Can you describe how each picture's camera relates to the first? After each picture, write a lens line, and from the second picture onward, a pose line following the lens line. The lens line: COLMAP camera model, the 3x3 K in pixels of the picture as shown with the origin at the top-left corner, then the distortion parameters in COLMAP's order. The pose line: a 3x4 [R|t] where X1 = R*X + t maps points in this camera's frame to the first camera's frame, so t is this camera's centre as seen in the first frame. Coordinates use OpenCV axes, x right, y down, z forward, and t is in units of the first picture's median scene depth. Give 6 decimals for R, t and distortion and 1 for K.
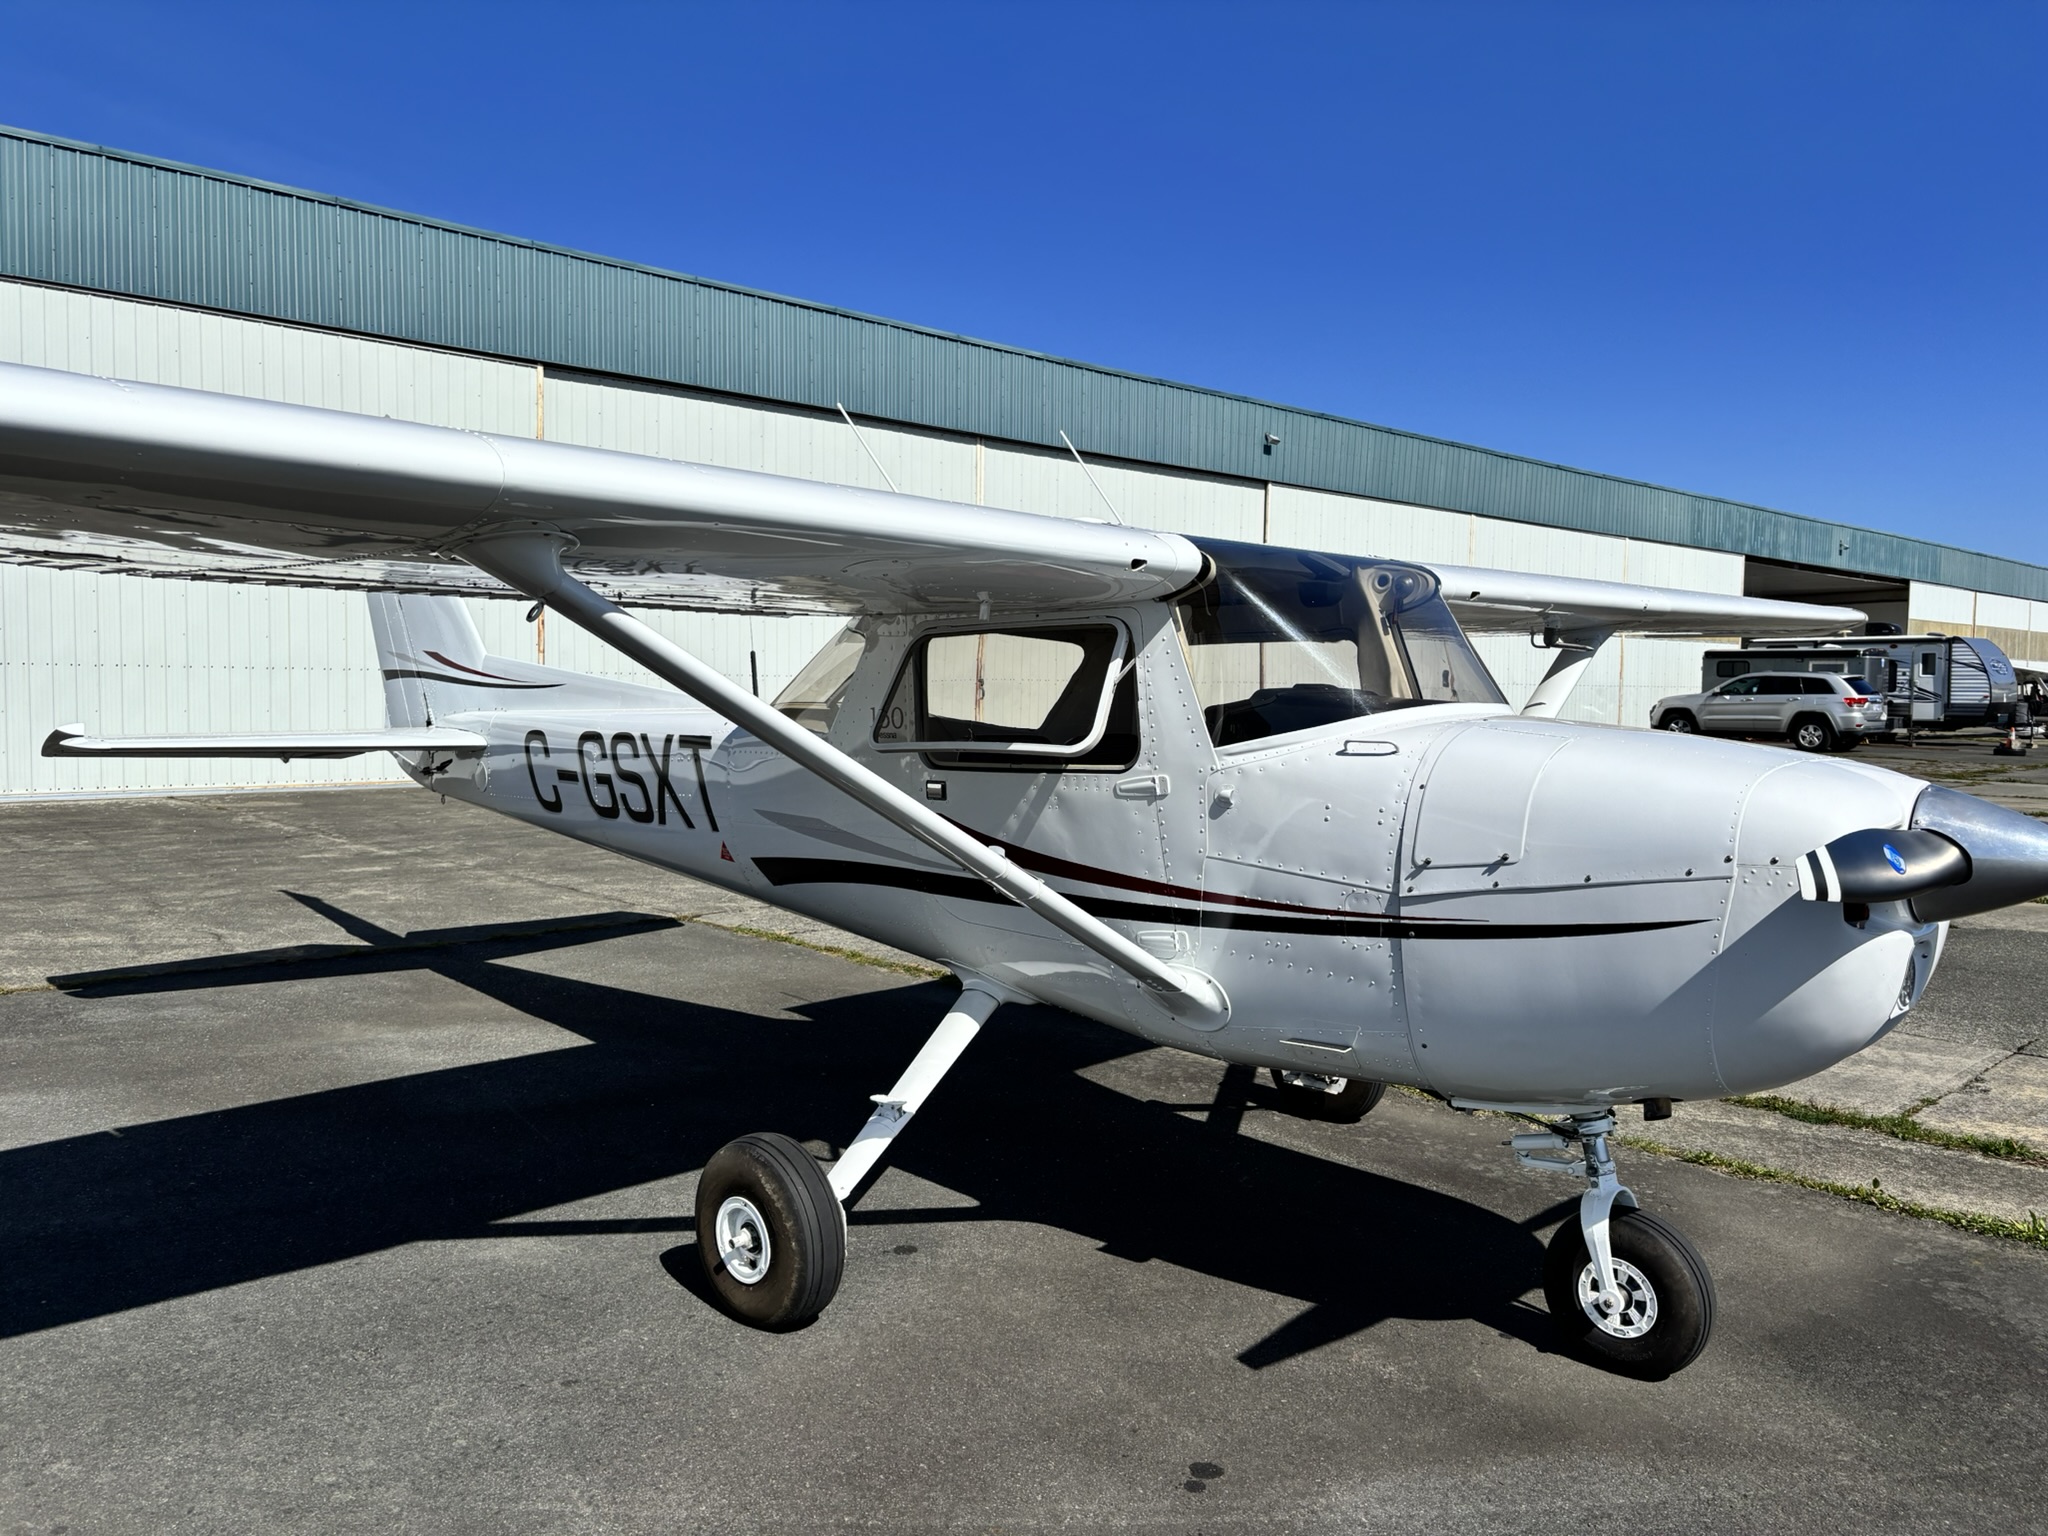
lens RADIAL K [[1531.6, 0, 1025.5], [0, 1531.6, 792.7], [0, 0, 1]] dist [0.071635, -0.086501]
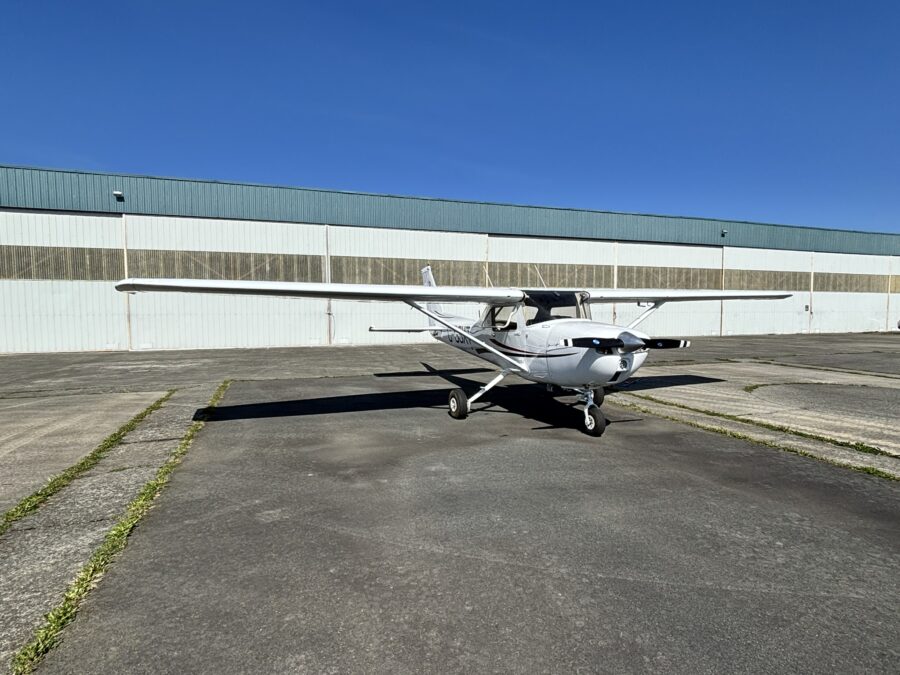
lens RADIAL K [[487.6, 0, 440.4], [0, 487.6, 338.7], [0, 0, 1]] dist [-0.046141, -0.000419]
pose [[0.901081, 0.005070, -0.433621, 0.431683], [-0.014467, 0.999726, -0.018375, 0.038326], [0.433409, 0.022831, 0.900908, -0.560776]]
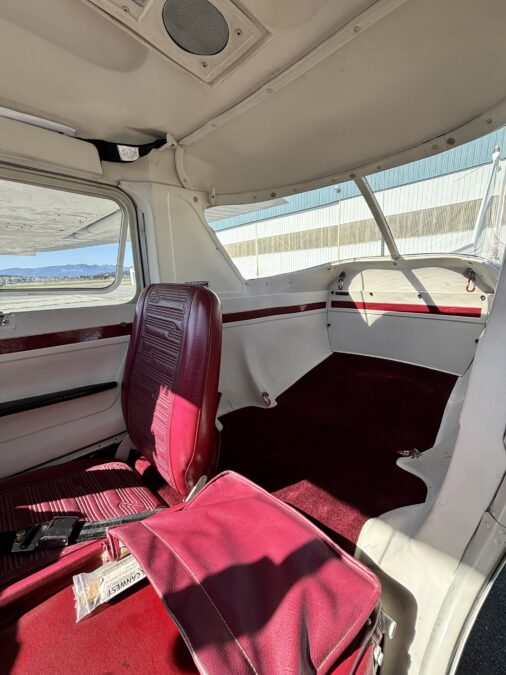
lens RADIAL K [[270.0, 0, 255.6], [0, 270.0, 335.6], [0, 0, 1]] dist [0.000467, -0.000018]
pose [[-0.023819, 0.210684, -0.977264, 0.131019], [-0.030950, 0.976917, 0.211363, -0.037076], [0.999237, 0.035281, -0.016749, 0.890445]]
